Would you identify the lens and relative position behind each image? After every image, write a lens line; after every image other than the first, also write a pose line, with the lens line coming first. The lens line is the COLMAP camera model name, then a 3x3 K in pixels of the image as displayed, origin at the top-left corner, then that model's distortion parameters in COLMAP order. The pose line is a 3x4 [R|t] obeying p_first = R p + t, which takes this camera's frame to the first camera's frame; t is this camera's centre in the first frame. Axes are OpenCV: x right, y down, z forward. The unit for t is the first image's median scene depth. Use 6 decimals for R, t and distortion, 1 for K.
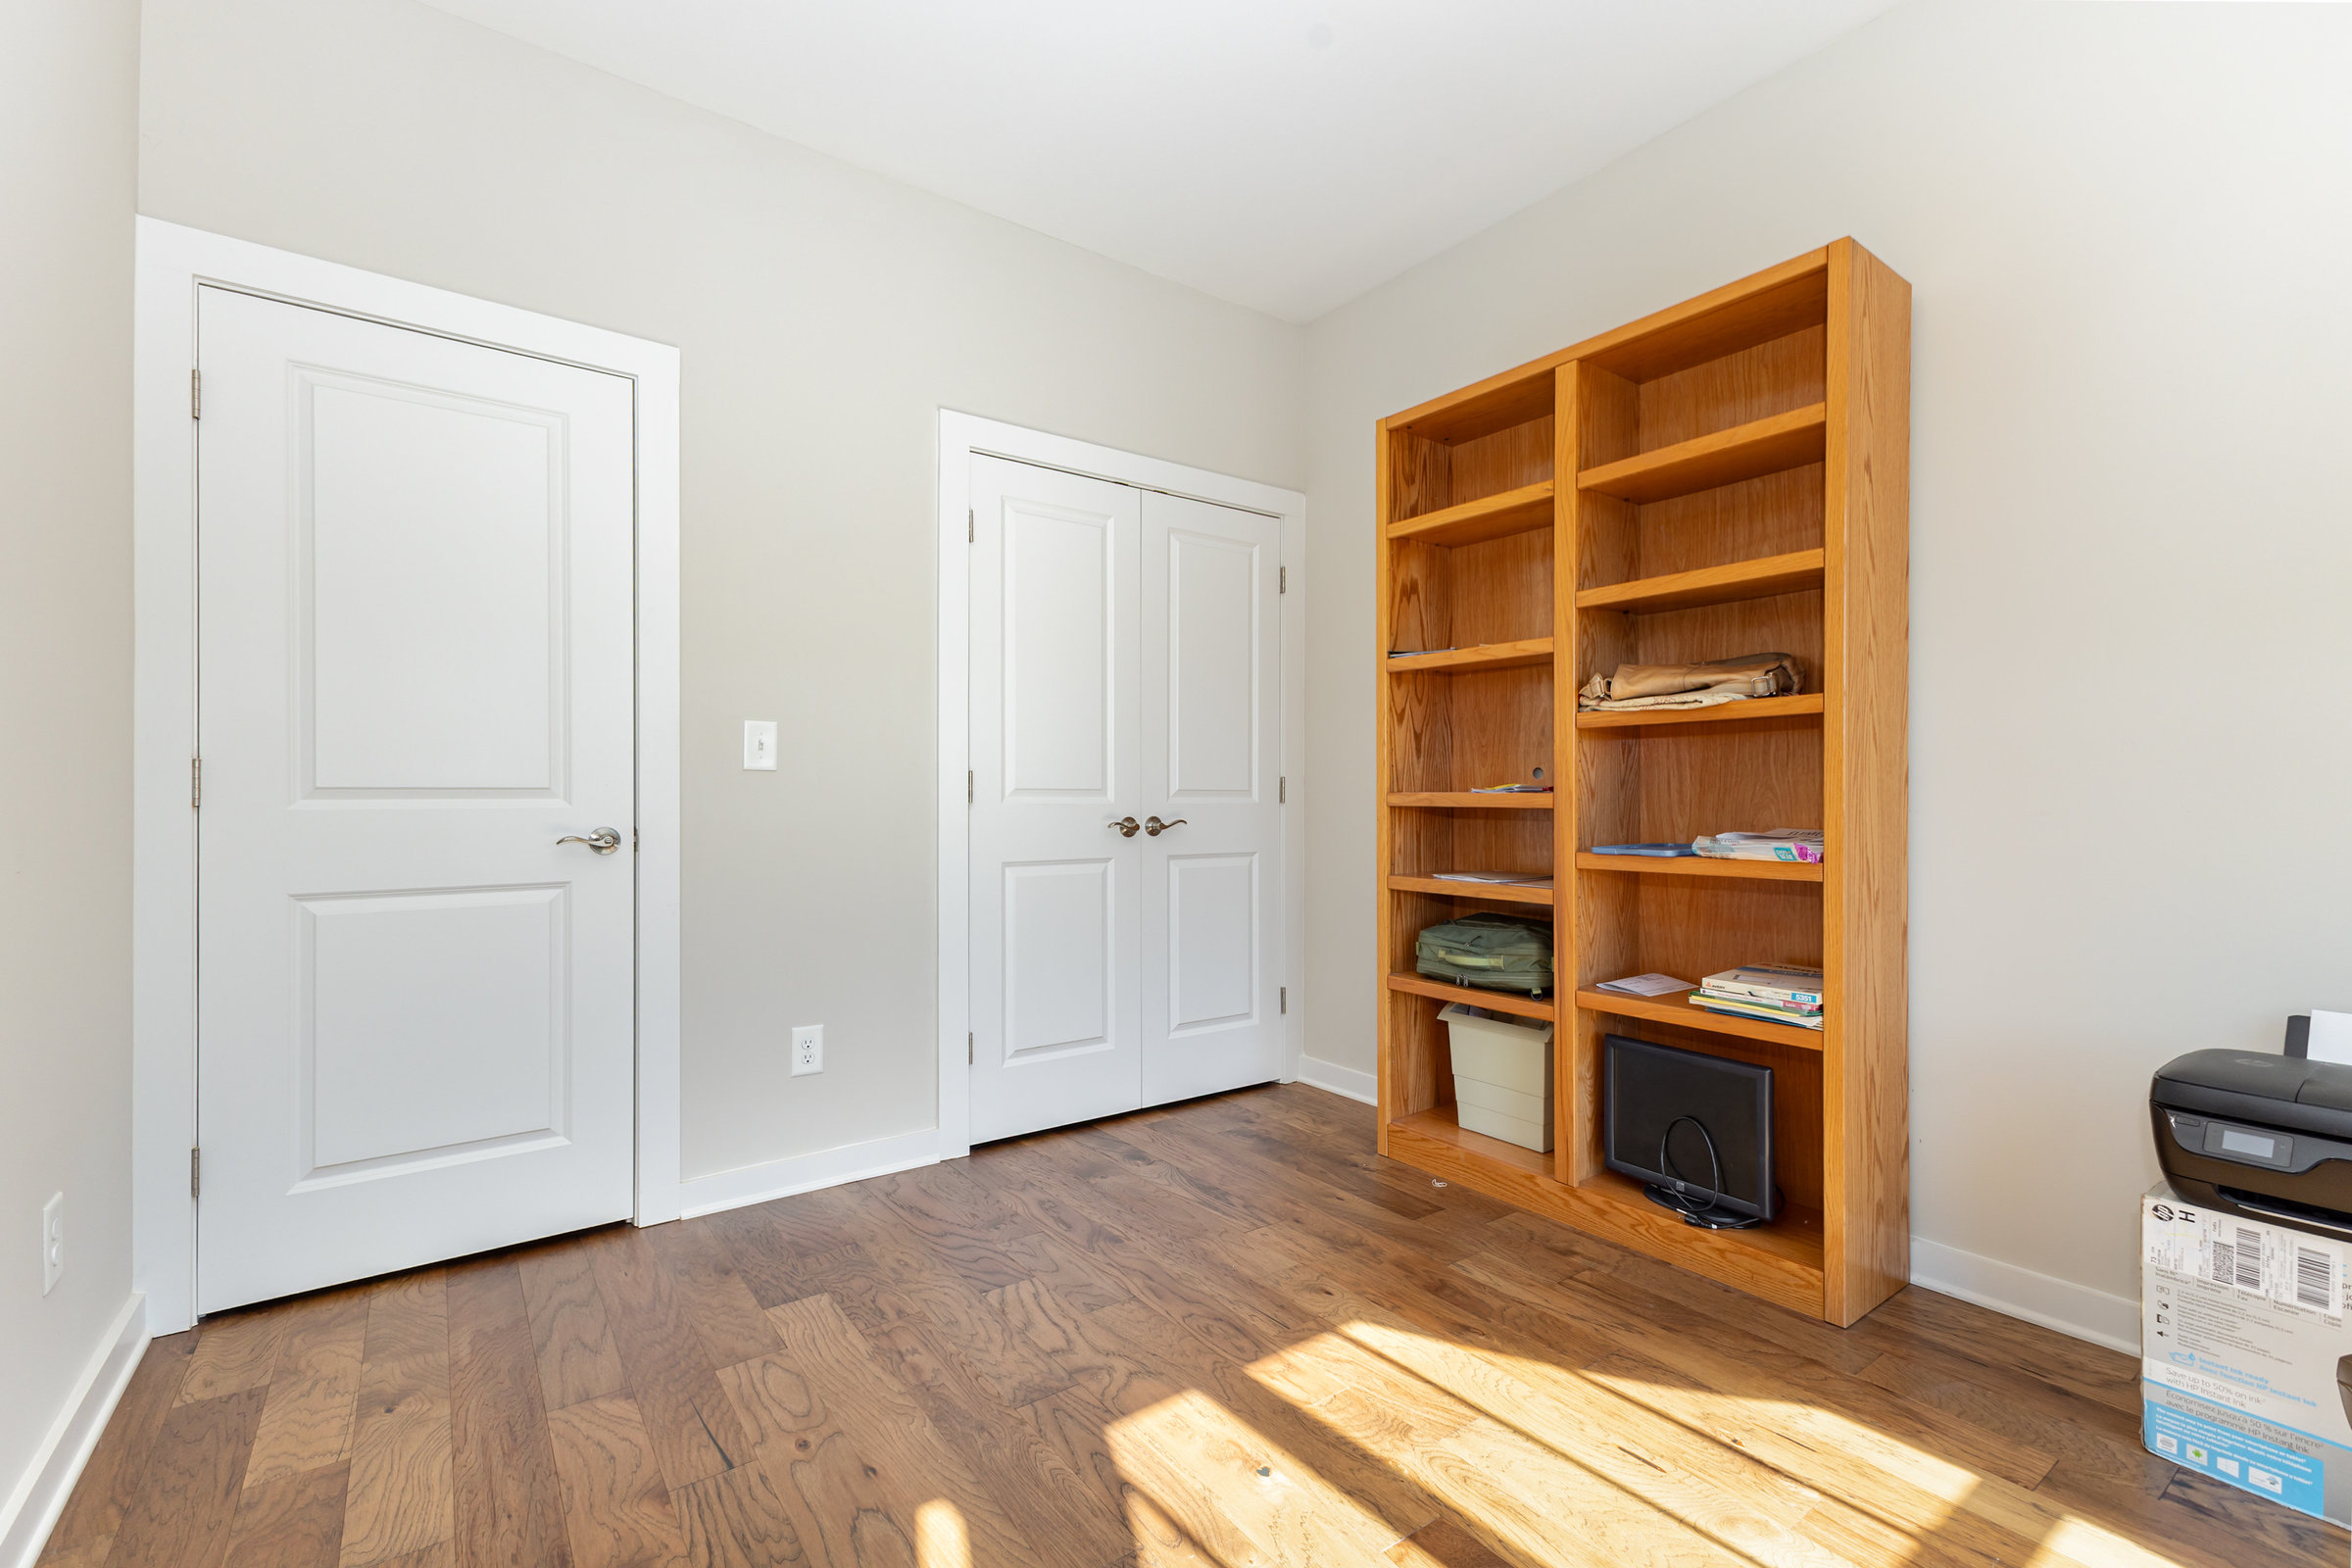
lens RADIAL K [[1023.2, 0, 1172.1], [0, 1023.2, 793.4], [0, 0, 1]] dist [0.007878, -0.002181]
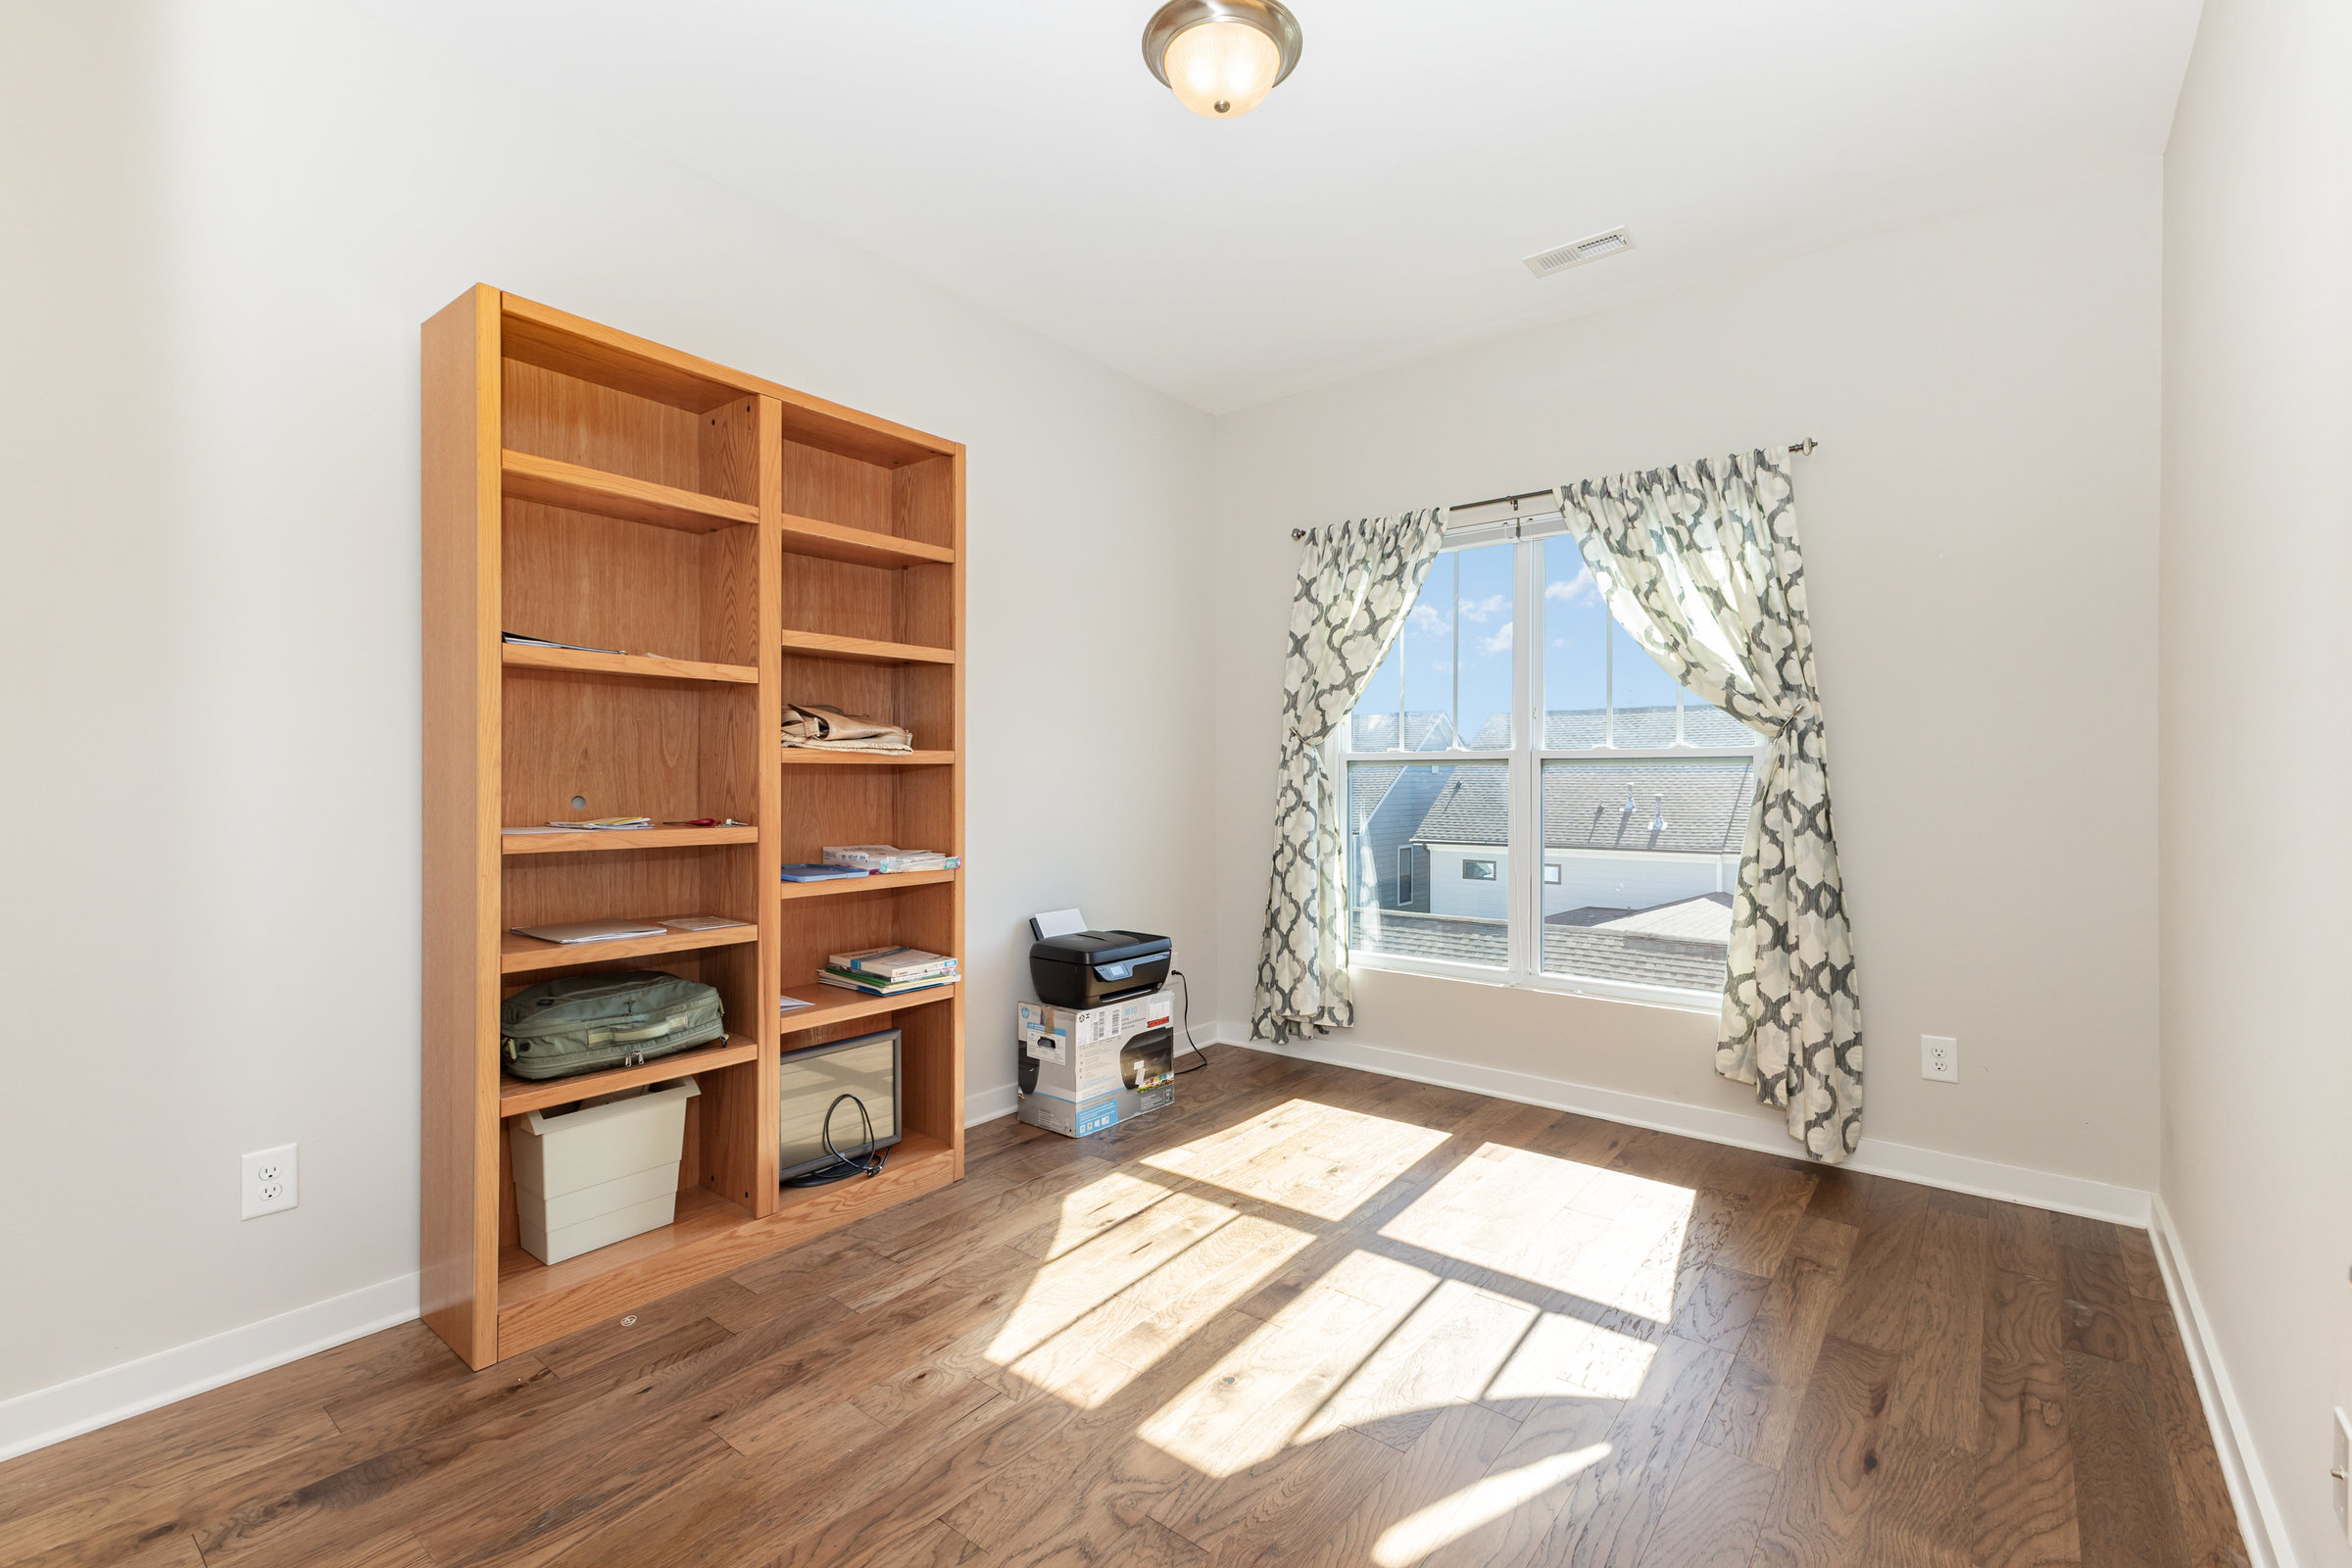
lens RADIAL K [[1023.2, 0, 1195.0], [0, 1023.2, 783.5], [0, 0, 1]] dist [0.007878, -0.002181]
pose [[-0.281731, -0.004952, 0.959481, -0.734305], [-0.005654, 0.999978, 0.003501, -0.051011], [-0.959477, -0.004438, -0.281753, 0.932087]]
